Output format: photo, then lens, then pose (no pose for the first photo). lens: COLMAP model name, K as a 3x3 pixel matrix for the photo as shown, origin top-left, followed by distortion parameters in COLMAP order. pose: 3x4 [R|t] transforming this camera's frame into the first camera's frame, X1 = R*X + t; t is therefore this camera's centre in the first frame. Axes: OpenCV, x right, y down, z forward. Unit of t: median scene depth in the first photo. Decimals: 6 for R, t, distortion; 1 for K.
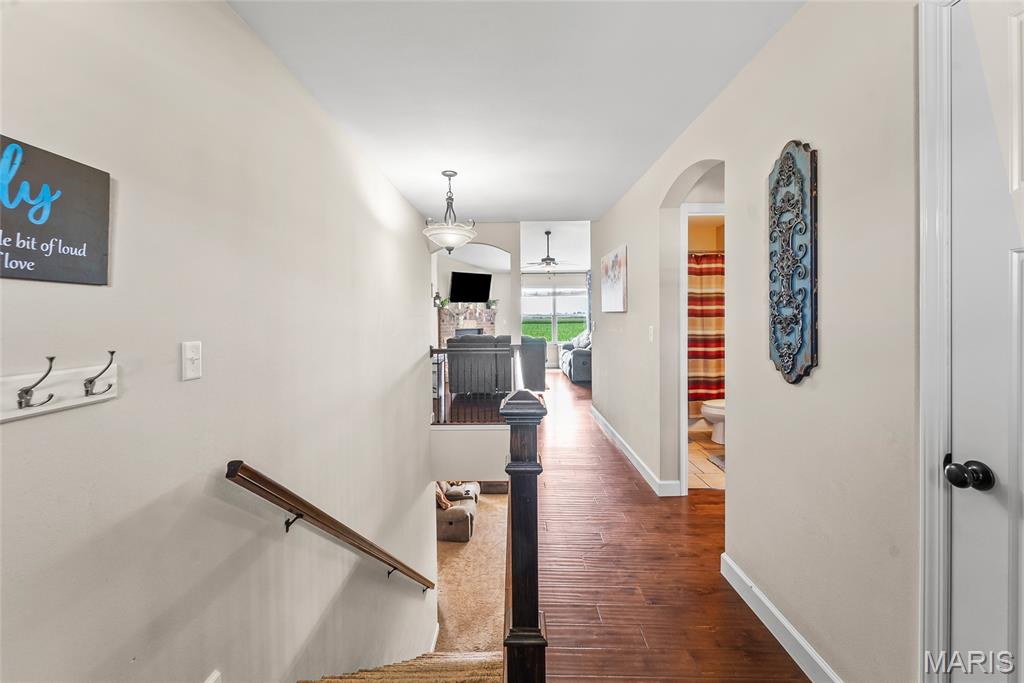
lens RADIAL K [[419.7, 0, 509.7], [0, 419.7, 334.4], [0, 0, 1]] dist [0.002248, 0.000723]
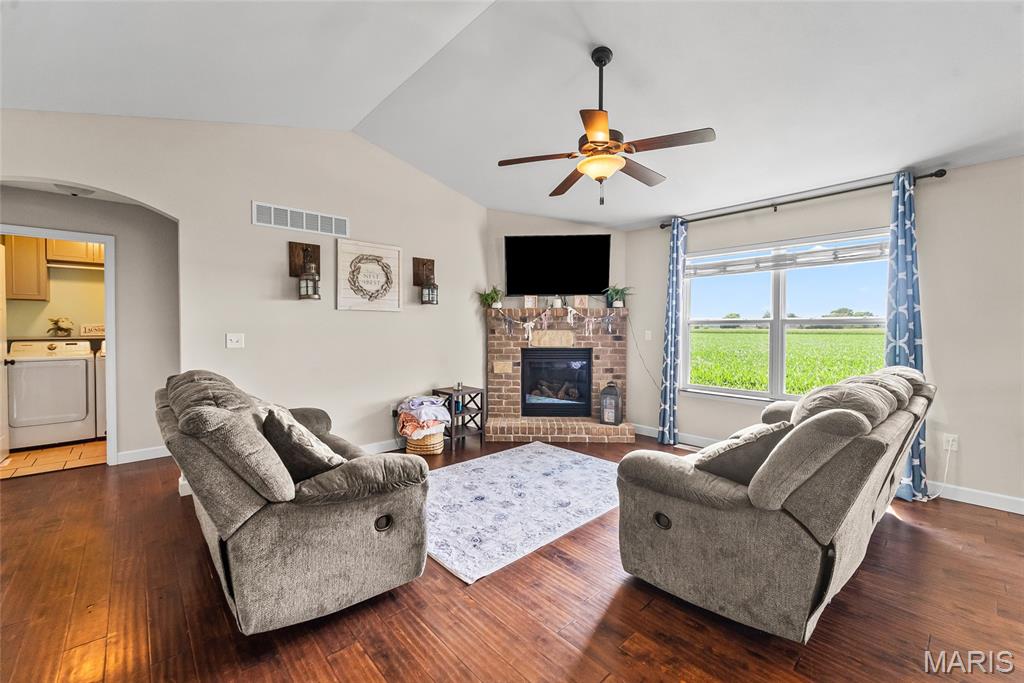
lens RADIAL K [[419.7, 0, 514.7], [0, 419.7, 339.1], [0, 0, 1]] dist [0.002248, 0.000723]
pose [[0.688299, 0.025835, -0.724967, 0.233070], [-0.030410, 0.999515, 0.006747, -0.026071], [0.724789, 0.017403, 0.688751, 0.624115]]
